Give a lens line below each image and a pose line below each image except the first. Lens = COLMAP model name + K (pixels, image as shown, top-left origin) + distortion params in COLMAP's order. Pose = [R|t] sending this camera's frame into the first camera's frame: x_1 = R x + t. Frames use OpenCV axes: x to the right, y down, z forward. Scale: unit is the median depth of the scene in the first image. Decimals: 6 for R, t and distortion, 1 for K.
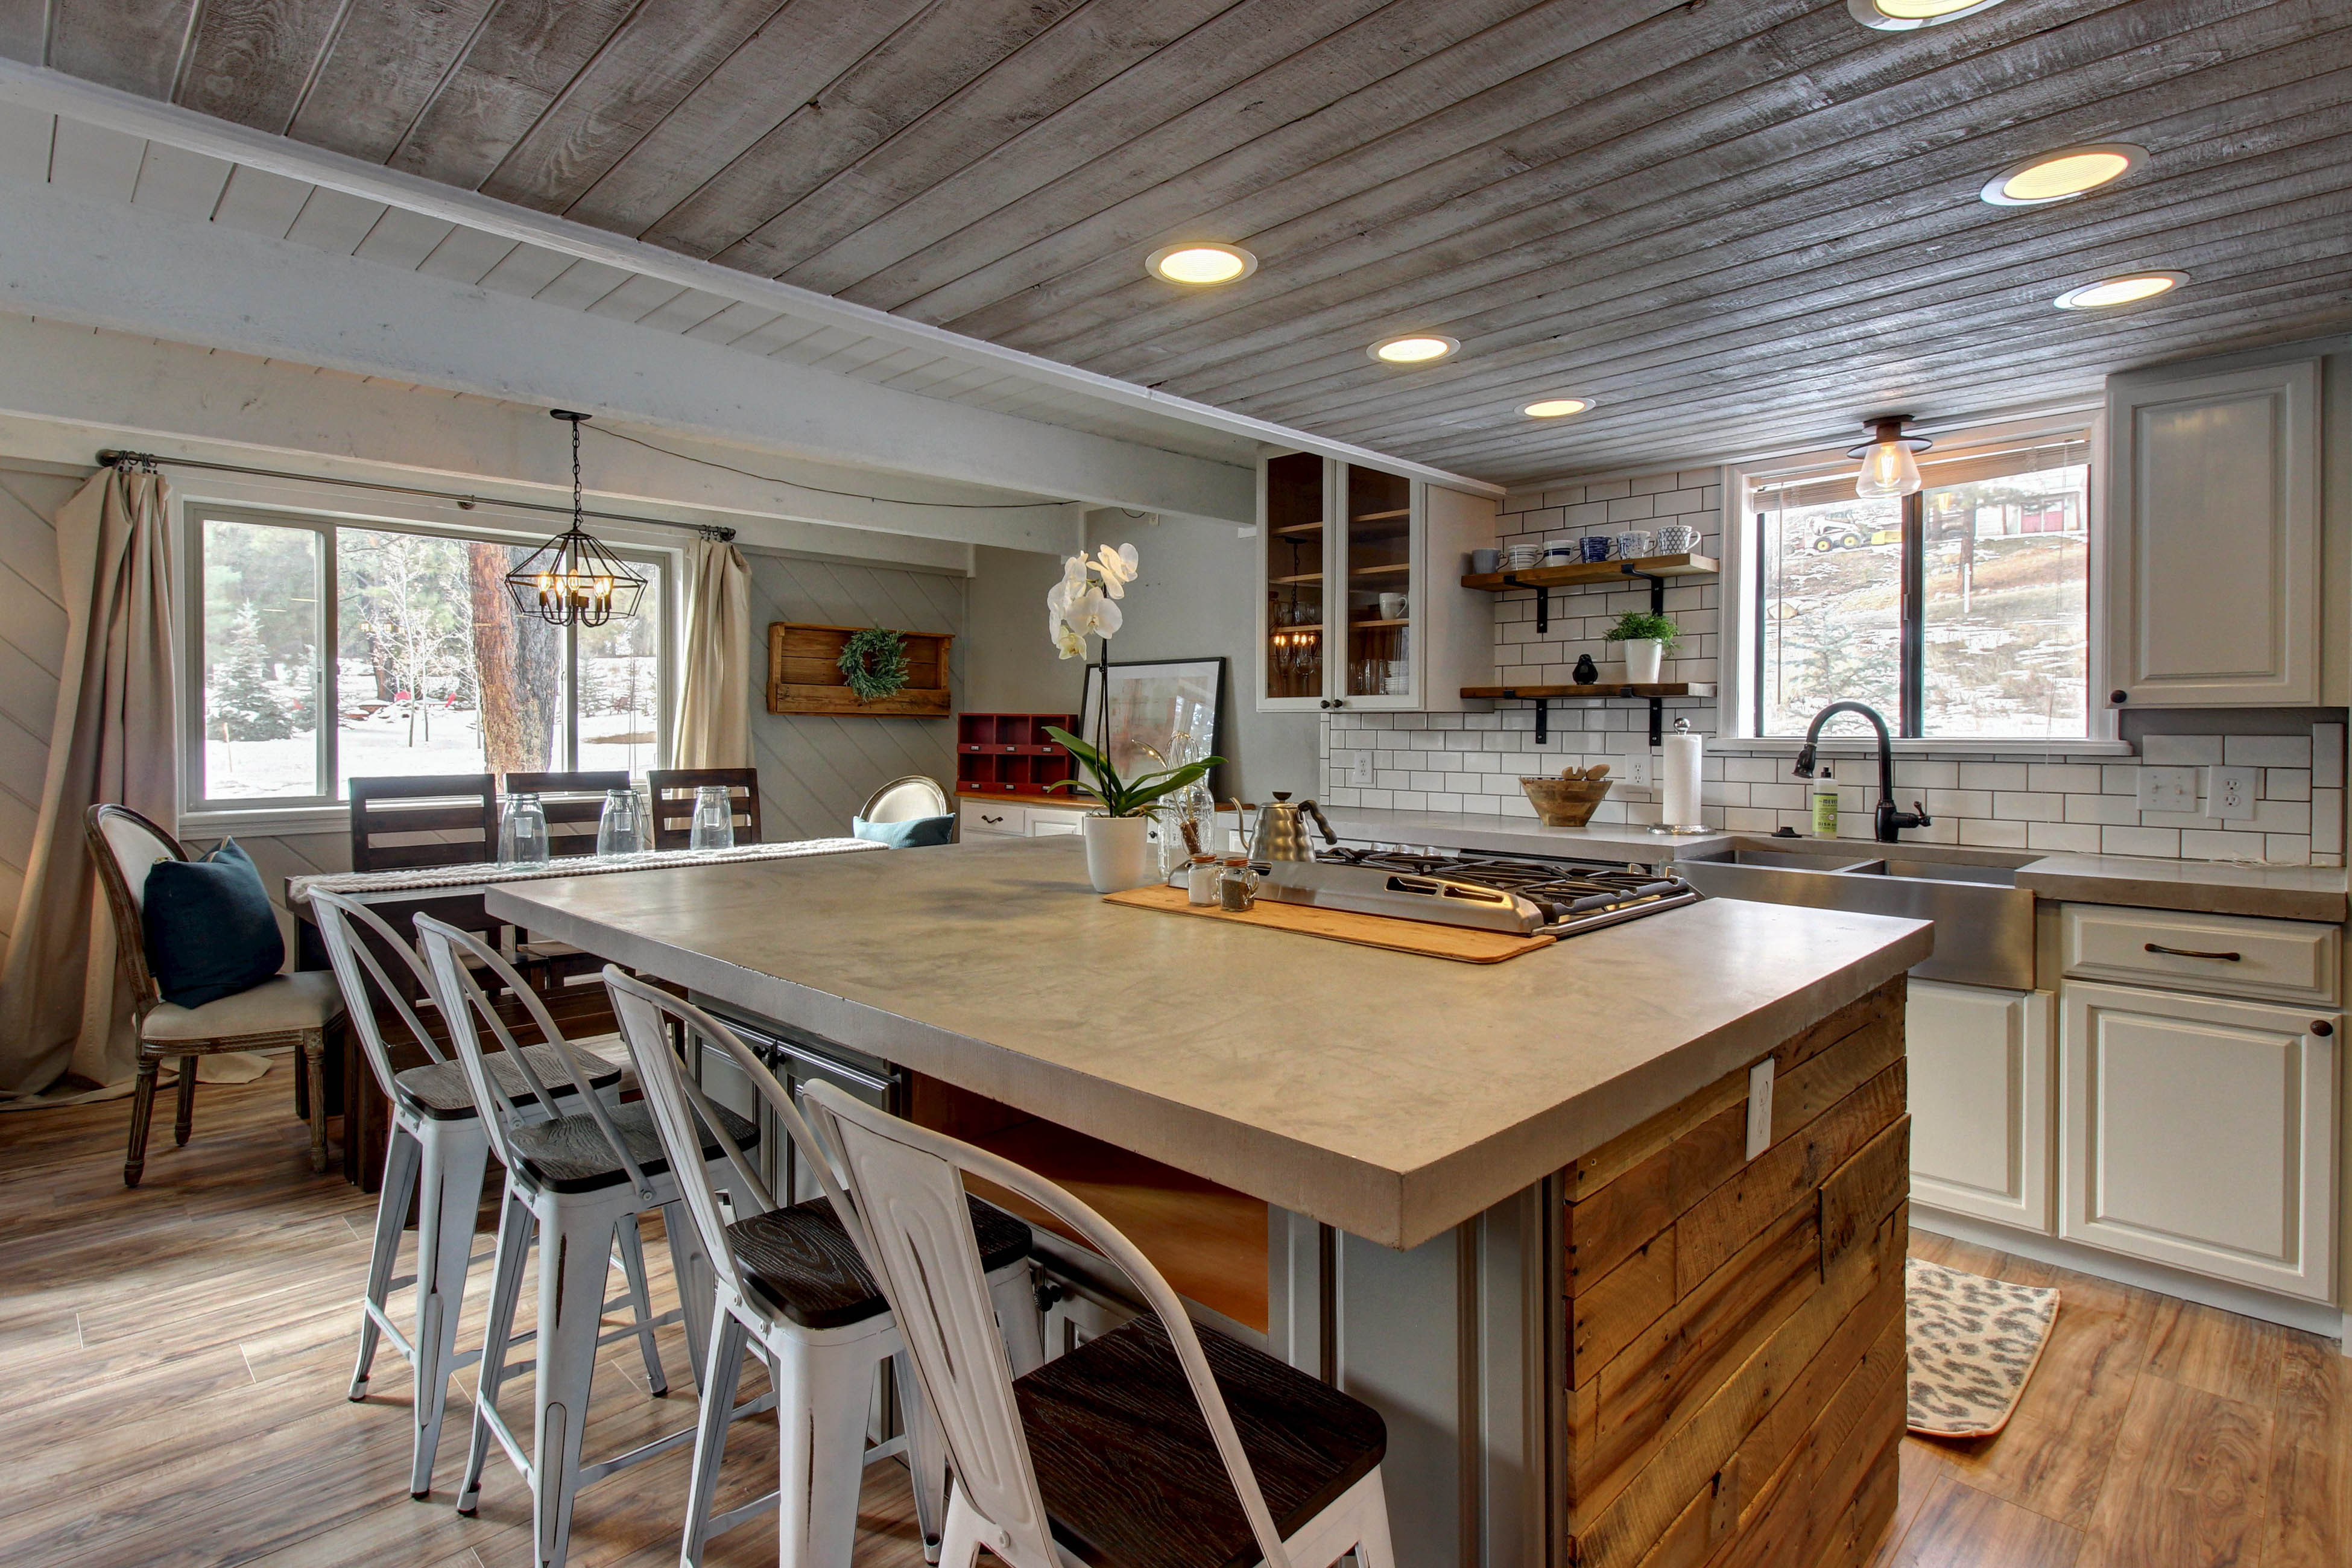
lens RADIAL K [[1134.2, 0, 1202.6], [0, 1134.2, 738.3], [0, 0, 1]] dist [0.013564, -0.001649]
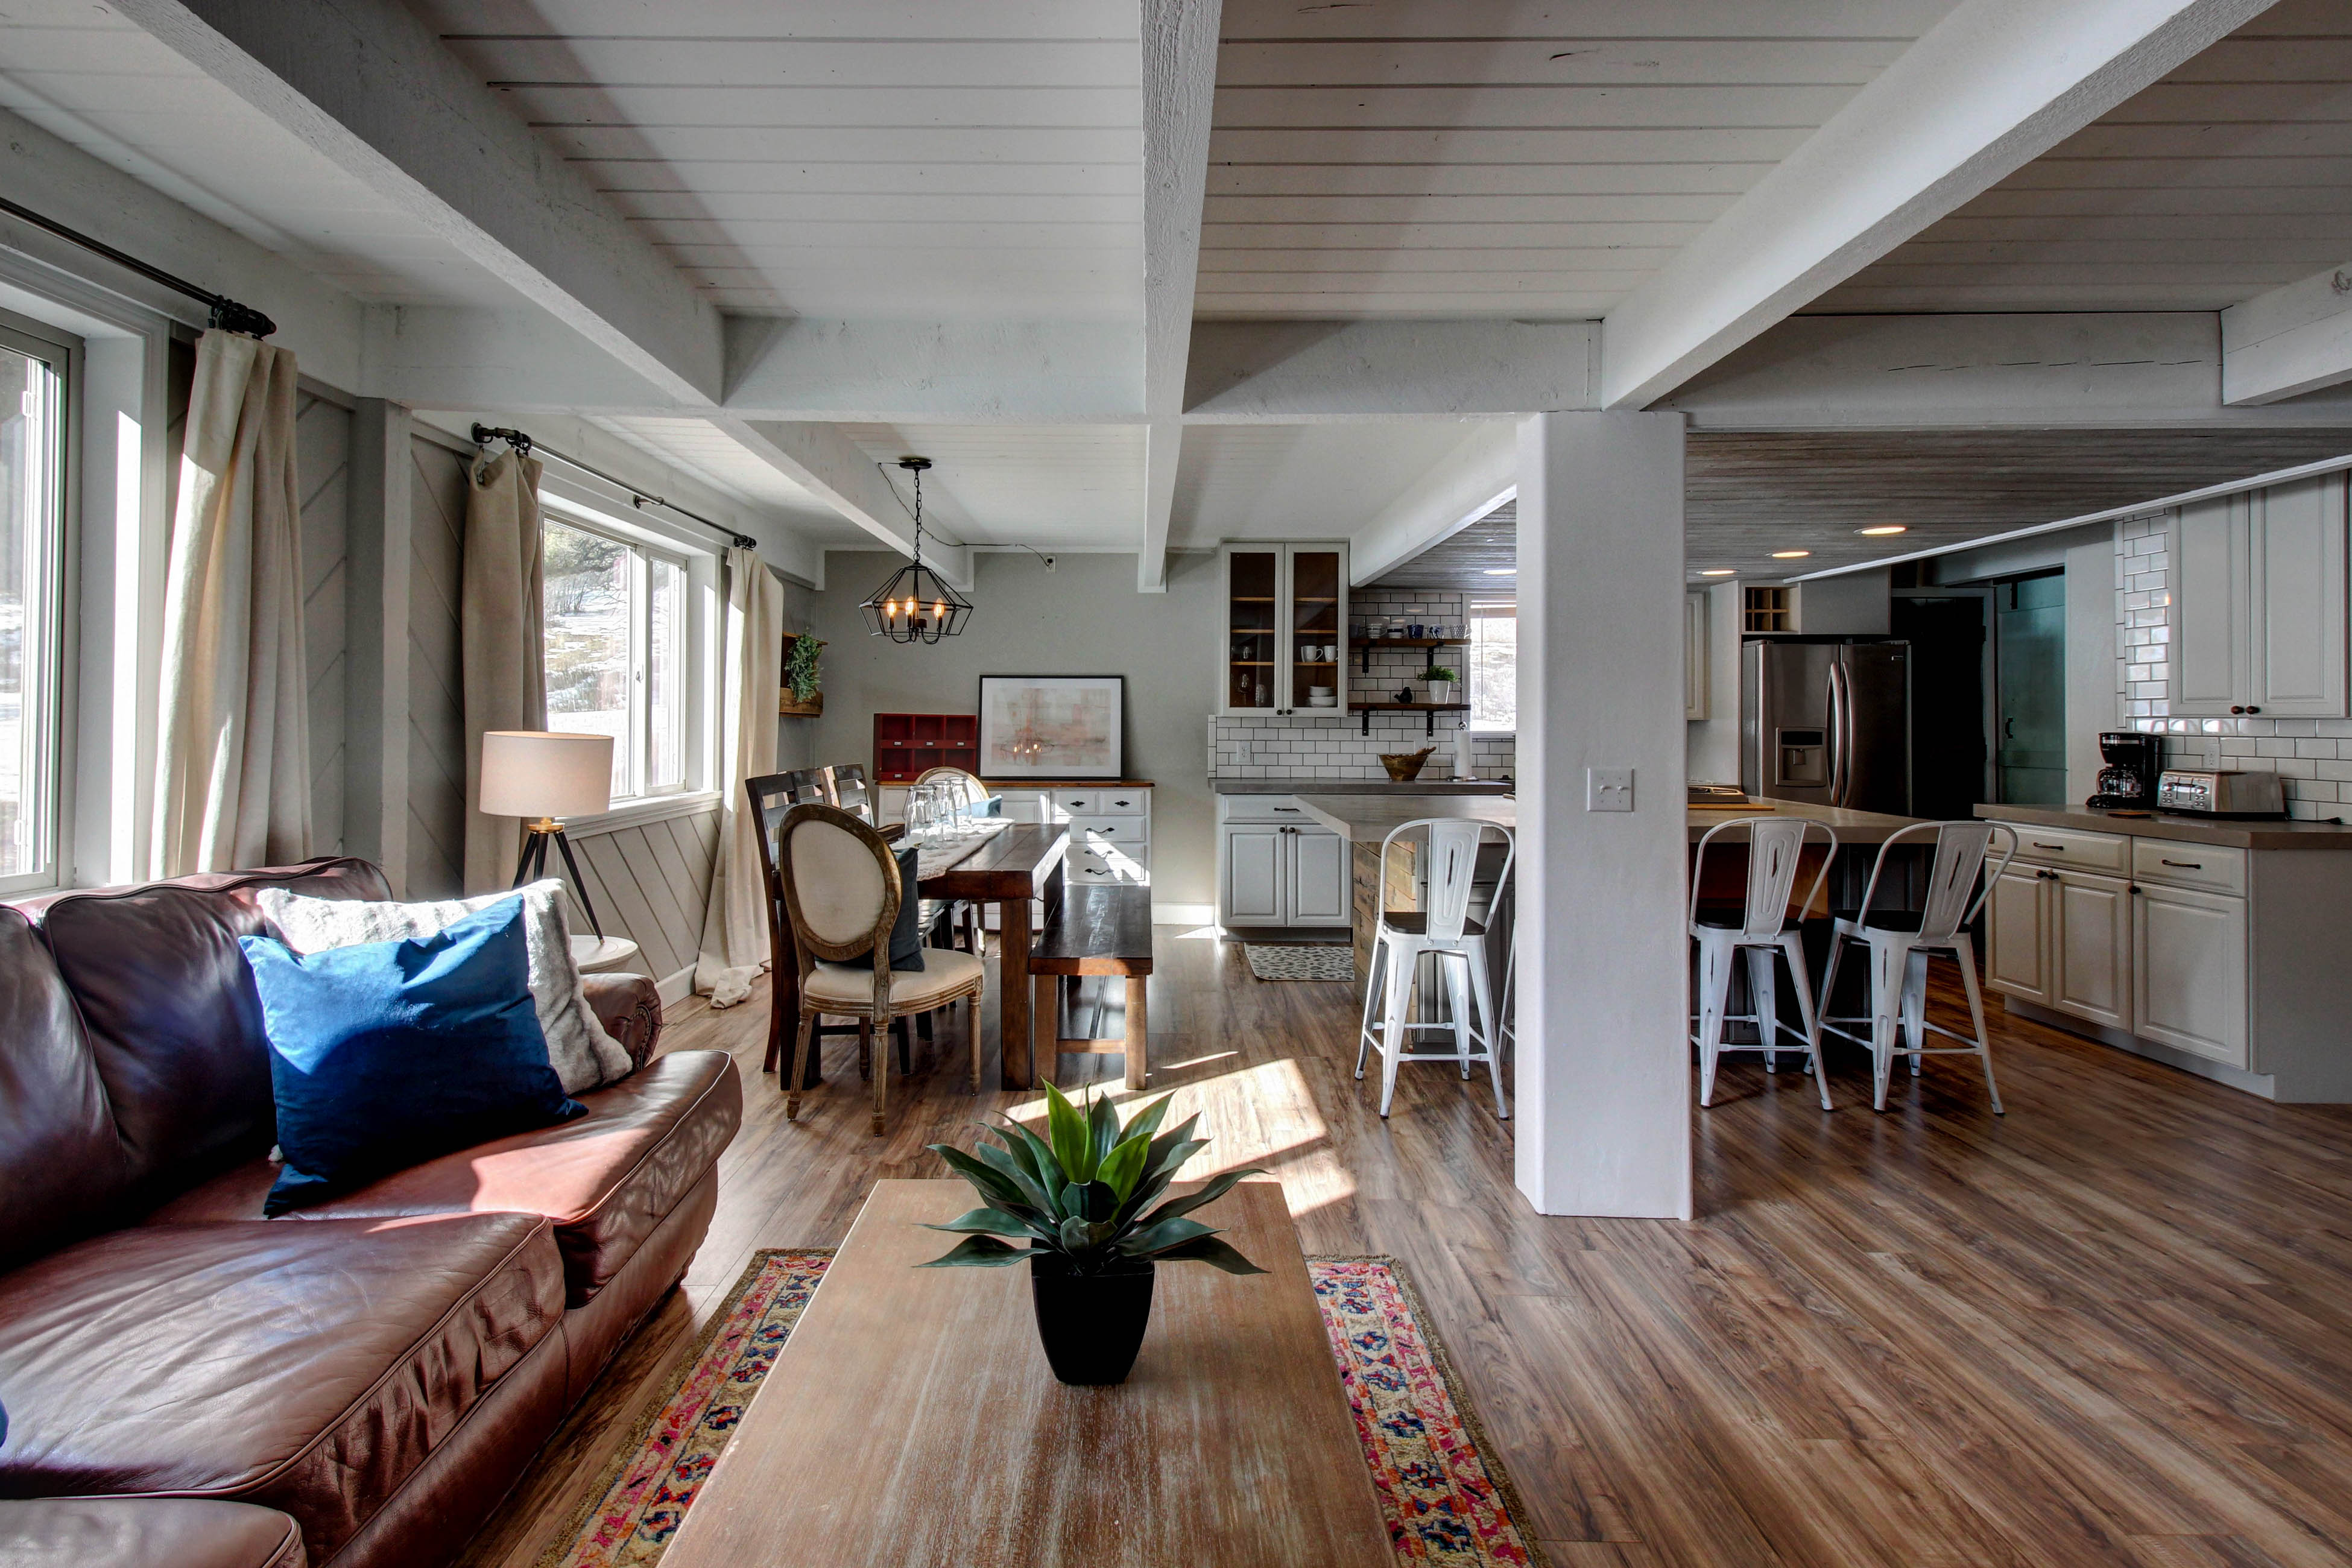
lens RADIAL K [[1134.2, 0, 1152.8], [0, 1134.2, 697.7], [0, 0, 1]] dist [0.013564, -0.001649]
pose [[0.709473, 0.015444, 0.704563, -1.079705], [0.004570, 0.999638, -0.026513, -0.008515], [-0.704717, 0.022030, 0.709146, -0.005145]]
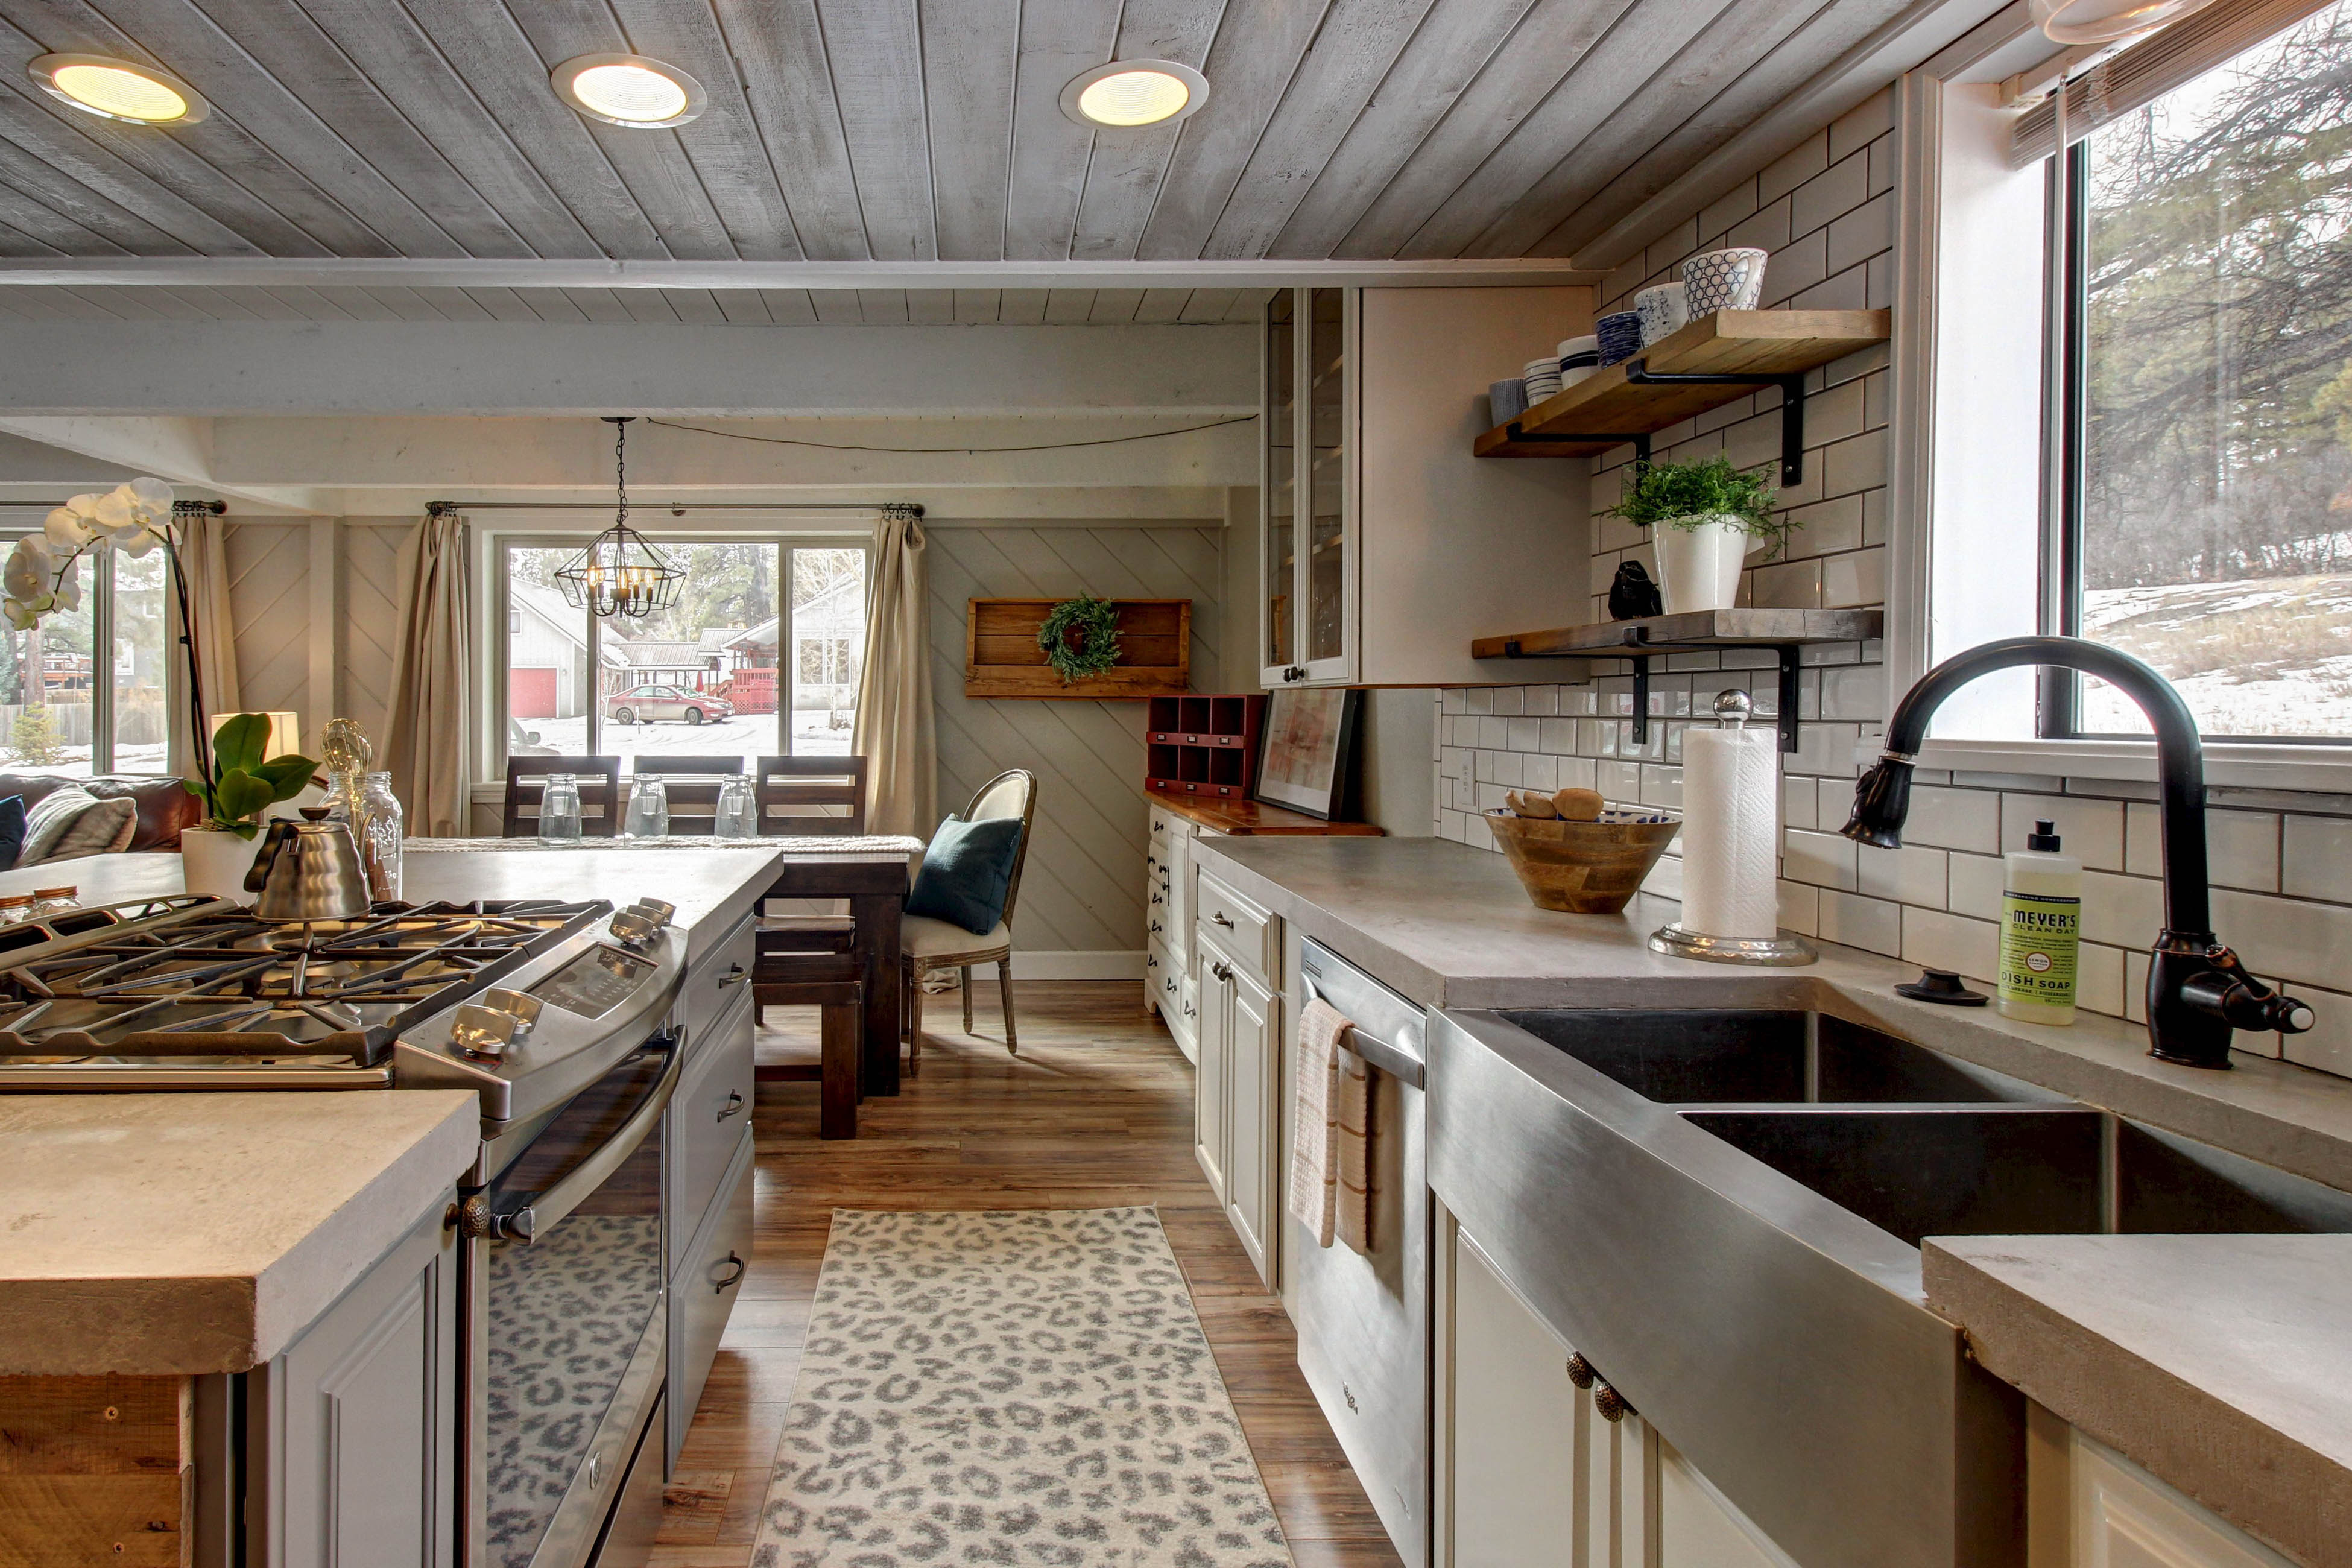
lens RADIAL K [[1258.9, 0, 1145.9], [0, 1258.9, 723.1], [0, 0, 1]] dist [0.016350, -0.000282]
pose [[0.715967, 0.004863, -0.698117, 0.559961], [-0.004560, 0.999987, 0.002290, -0.005175], [0.698119, 0.001544, 0.715980, 0.462037]]
